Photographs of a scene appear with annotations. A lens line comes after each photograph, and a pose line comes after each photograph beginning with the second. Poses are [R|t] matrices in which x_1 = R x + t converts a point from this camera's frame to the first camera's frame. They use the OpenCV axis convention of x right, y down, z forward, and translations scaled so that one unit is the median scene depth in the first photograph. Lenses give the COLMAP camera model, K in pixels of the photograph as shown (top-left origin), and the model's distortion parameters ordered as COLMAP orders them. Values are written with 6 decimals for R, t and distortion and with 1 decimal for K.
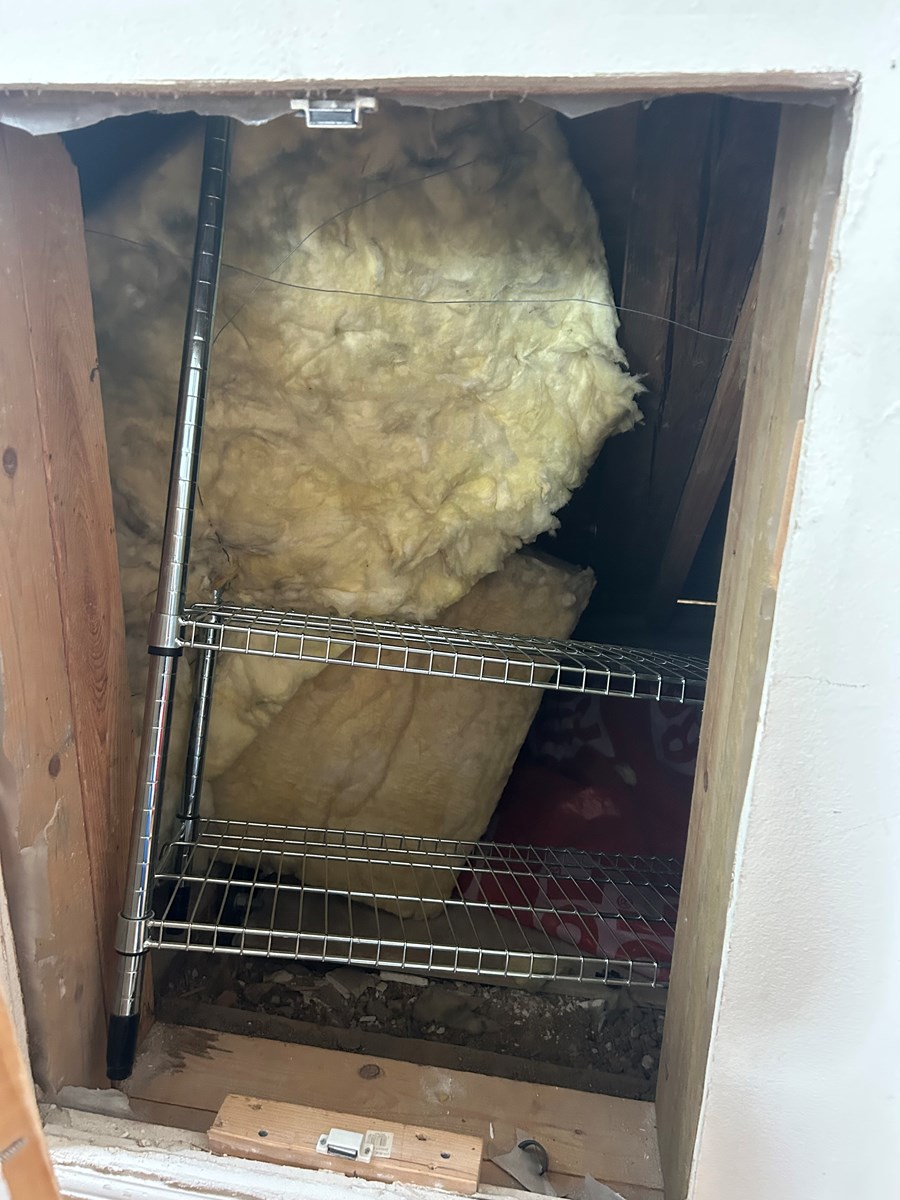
lens RADIAL K [[971.9, 0, 450.1], [0, 971.9, 599.7], [0, 0, 1]] dist [0.017688, 0.001395]
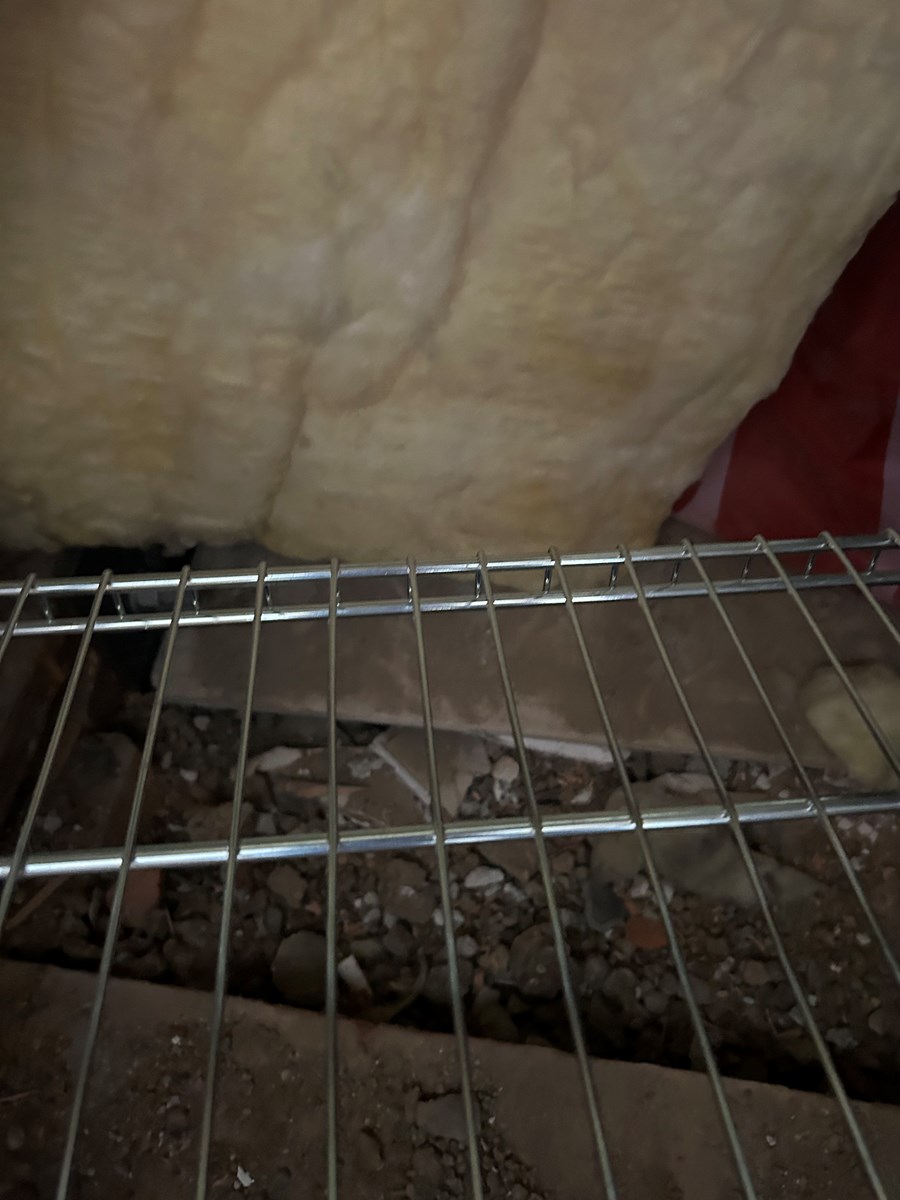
lens RADIAL K [[971.9, 0, 450.5], [0, 971.9, 599.3], [0, 0, 1]] dist [0.017688, 0.001395]
pose [[0.991293, -0.060740, -0.116825, -0.040585], [0.118707, 0.796176, 0.593307, 0.083498], [0.056975, -0.602009, 0.796454, 0.707508]]
